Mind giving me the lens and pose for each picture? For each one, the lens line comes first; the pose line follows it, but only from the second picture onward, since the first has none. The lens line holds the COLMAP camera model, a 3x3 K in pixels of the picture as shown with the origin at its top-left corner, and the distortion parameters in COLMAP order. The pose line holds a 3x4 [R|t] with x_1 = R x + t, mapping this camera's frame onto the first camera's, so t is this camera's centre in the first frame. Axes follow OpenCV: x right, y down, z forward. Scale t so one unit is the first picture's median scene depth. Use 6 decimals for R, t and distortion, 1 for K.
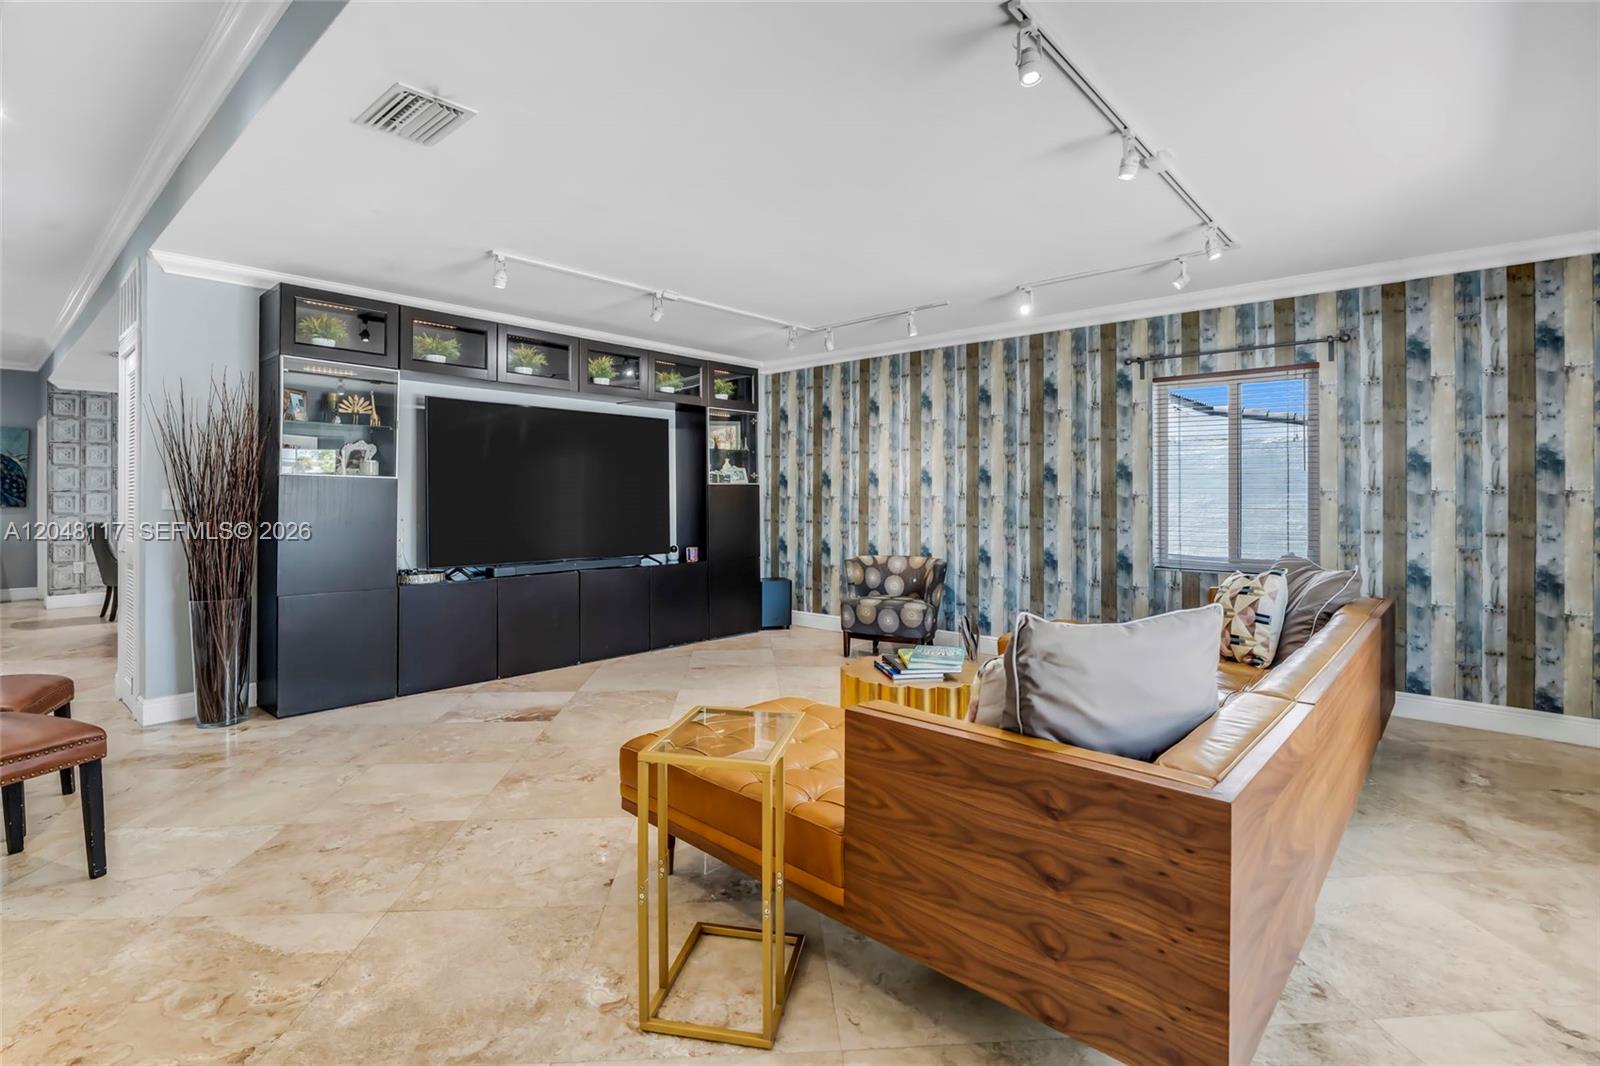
lens RADIAL K [[757.4, 0, 819.7], [0, 757.4, 489.7], [0, 0, 1]] dist [-0.017678, 0.004591]
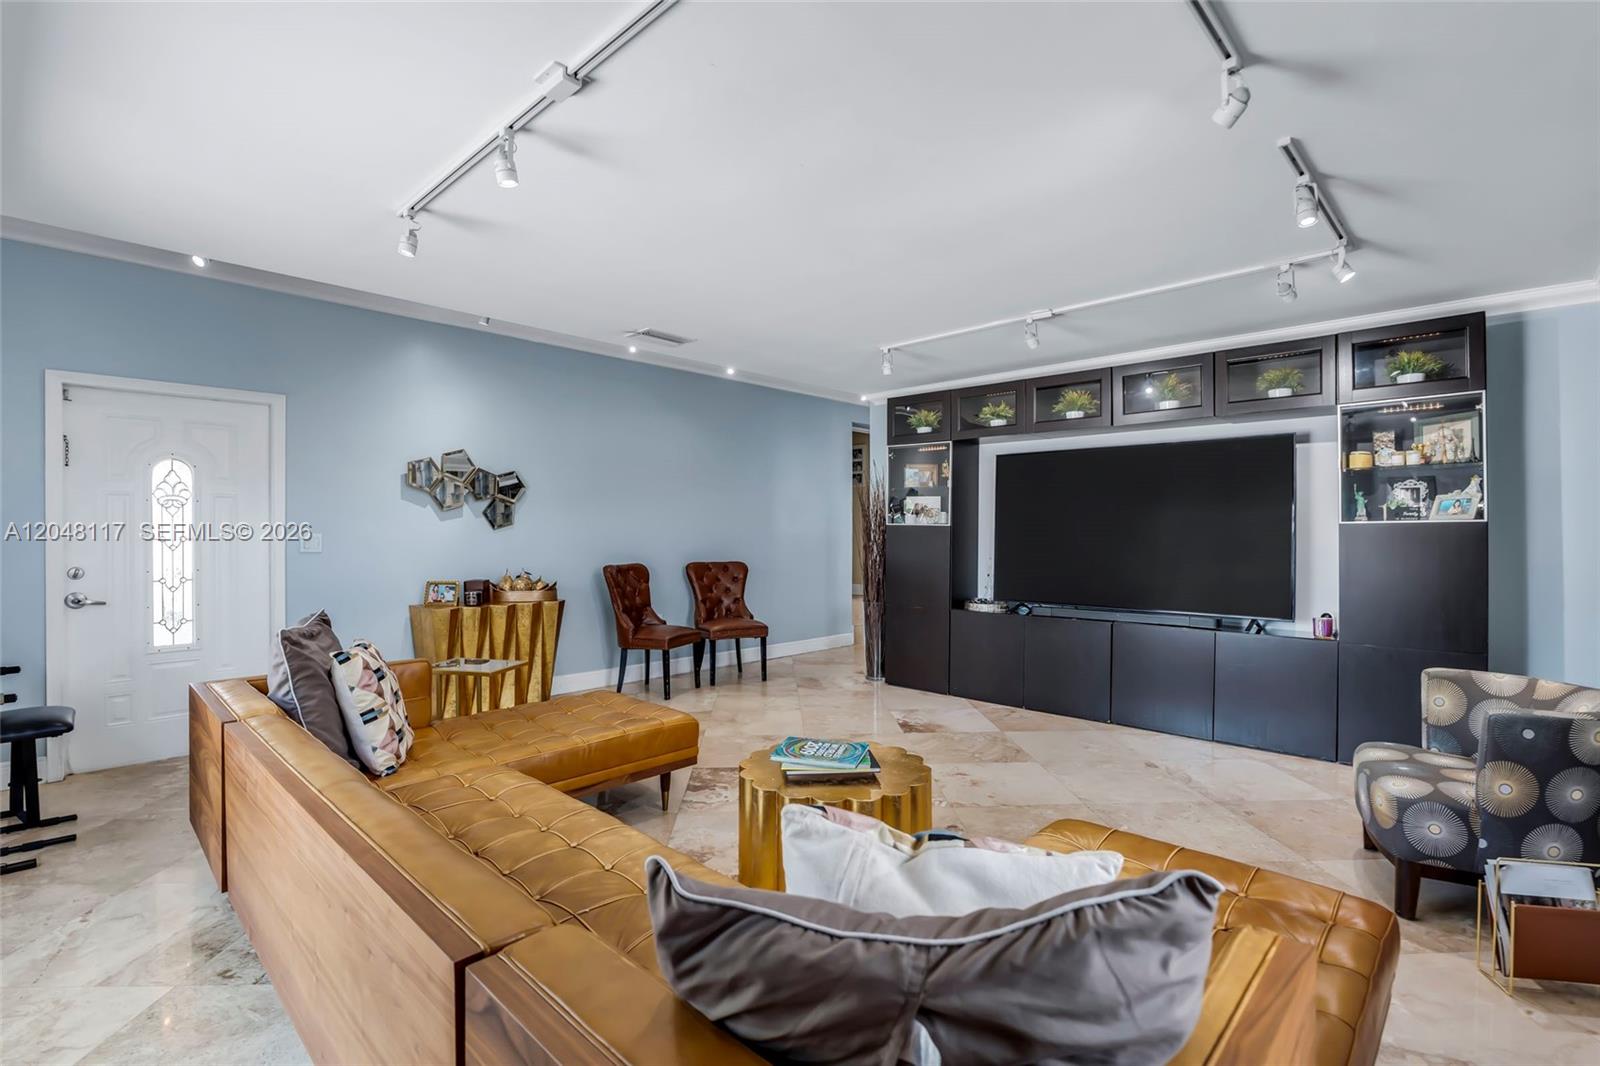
lens RADIAL K [[757.4, 0, 805.7], [0, 757.4, 539.6], [0, 0, 1]] dist [-0.017678, 0.004591]
pose [[-0.040328, 0.001200, -0.999186, 0.650490], [-0.000607, 0.999999, 0.001225, 0.007478], [0.999186, 0.000656, -0.040328, 0.710815]]
